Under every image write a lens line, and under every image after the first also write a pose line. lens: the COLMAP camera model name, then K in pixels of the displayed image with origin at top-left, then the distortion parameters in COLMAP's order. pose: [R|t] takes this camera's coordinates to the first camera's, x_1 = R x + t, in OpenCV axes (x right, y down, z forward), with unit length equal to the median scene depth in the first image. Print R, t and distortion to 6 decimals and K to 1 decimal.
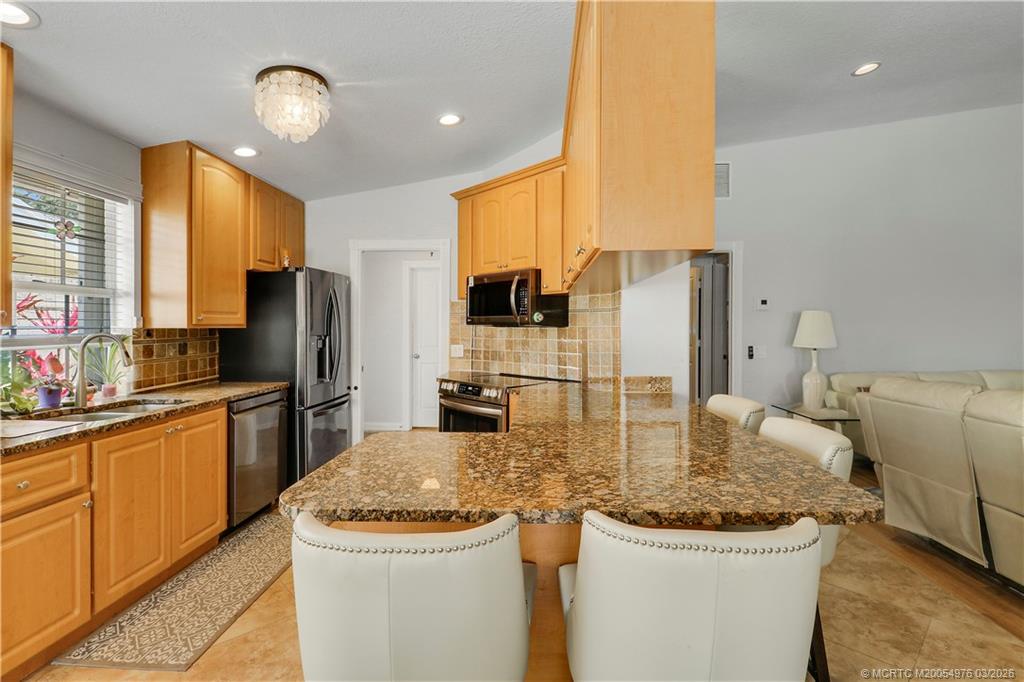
lens RADIAL K [[491.4, 0, 517.3], [0, 491.4, 325.3], [0, 0, 1]] dist [0.007832, -0.010800]
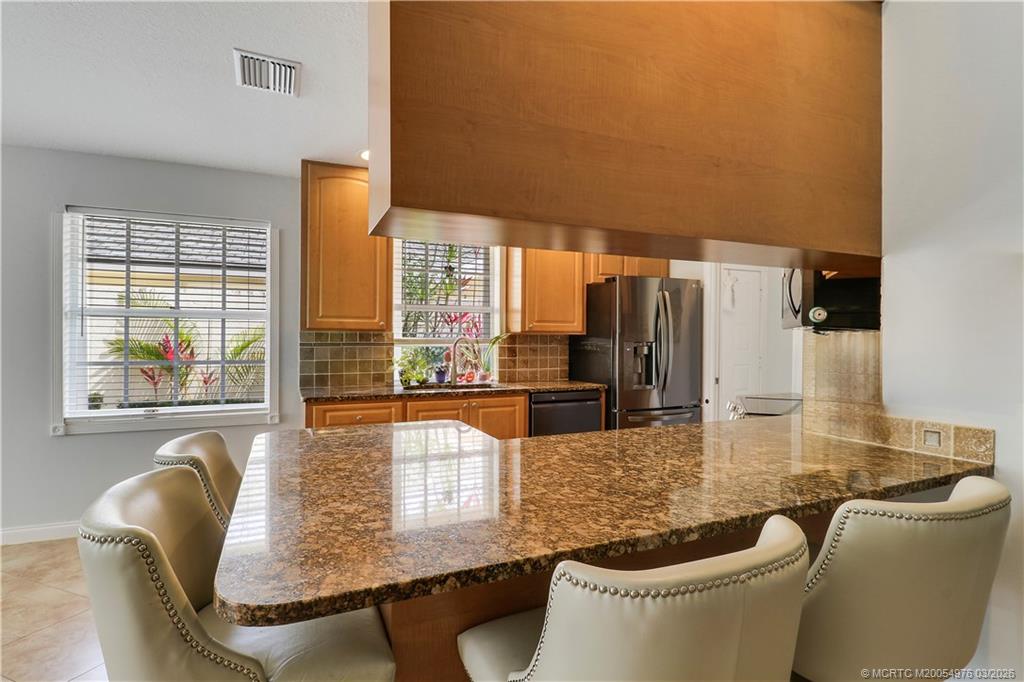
lens RADIAL K [[491.4, 0, 498.8], [0, 491.4, 341.2], [0, 0, 1]] dist [0.007832, -0.010800]
pose [[0.461075, -0.000422, -0.887361, 0.424552], [-0.002084, 0.999997, -0.001558, 0.025663], [0.887358, 0.002568, 0.461073, 0.324517]]
